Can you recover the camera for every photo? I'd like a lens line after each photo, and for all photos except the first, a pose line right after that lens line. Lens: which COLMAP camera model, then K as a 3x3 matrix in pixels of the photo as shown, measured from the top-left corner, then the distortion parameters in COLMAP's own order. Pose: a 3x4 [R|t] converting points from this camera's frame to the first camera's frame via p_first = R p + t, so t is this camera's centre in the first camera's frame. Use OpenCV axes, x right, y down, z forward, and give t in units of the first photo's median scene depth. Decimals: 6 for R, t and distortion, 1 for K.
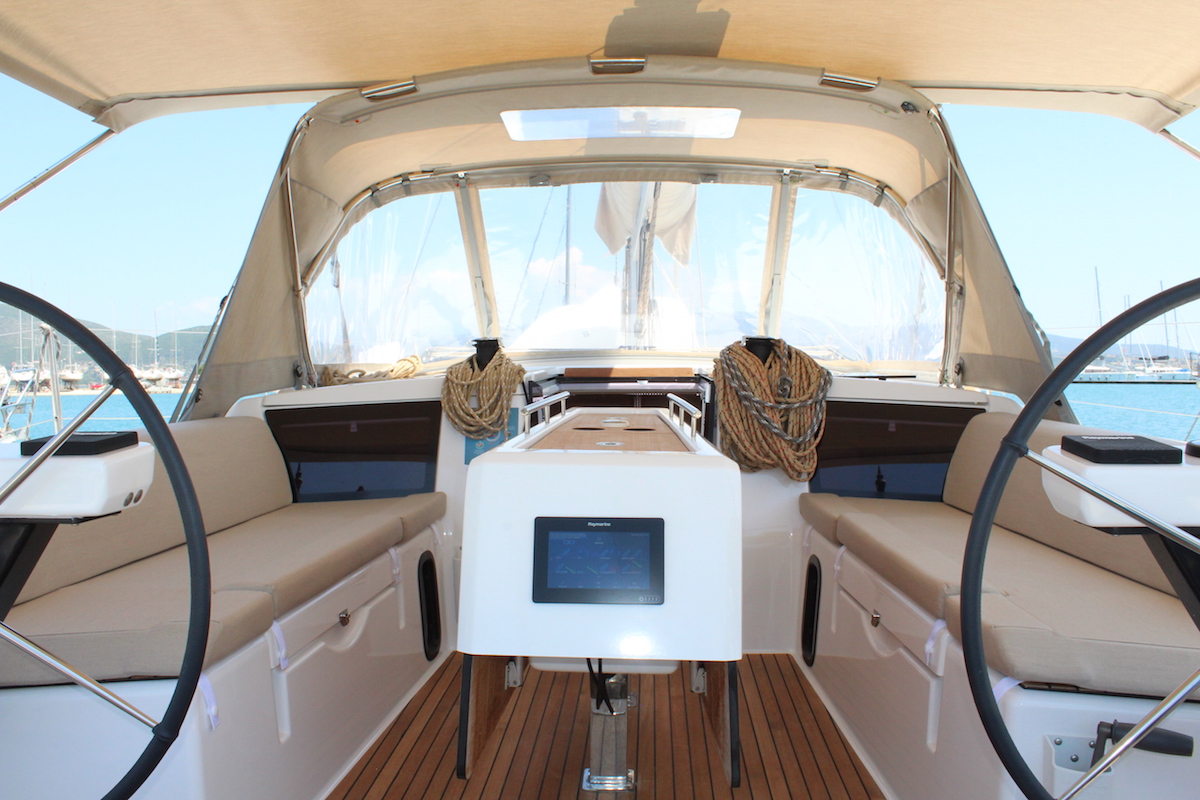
lens RADIAL K [[1053.7, 0, 600.0], [0, 1053.7, 400.0], [0, 0, 1]] dist [0.003163, 0.004161]
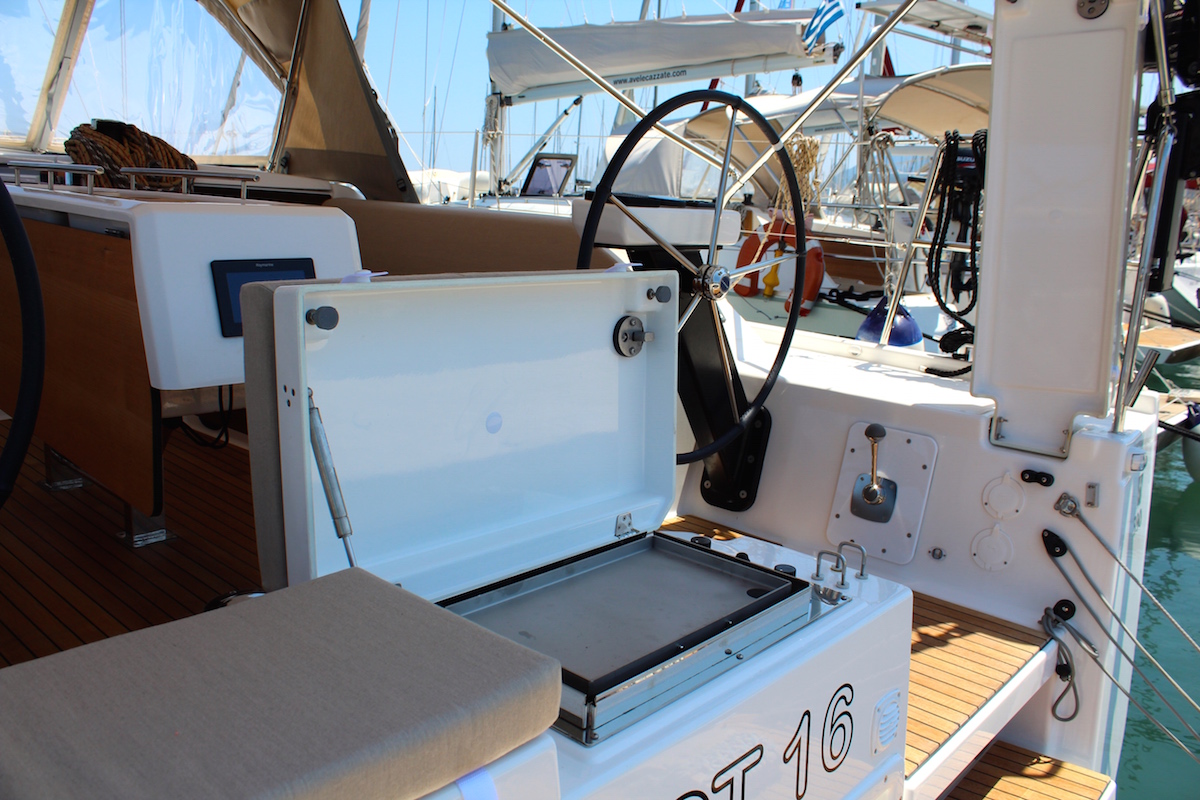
lens RADIAL K [[1053.7, 0, 600.0], [0, 1053.7, 400.0], [0, 0, 1]] dist [0.003163, 0.004161]
pose [[0.619224, -0.132152, 0.774014, -0.383341], [0.011349, 0.987139, 0.159461, 0.048638], [-0.785132, -0.089958, 0.612760, 0.011229]]
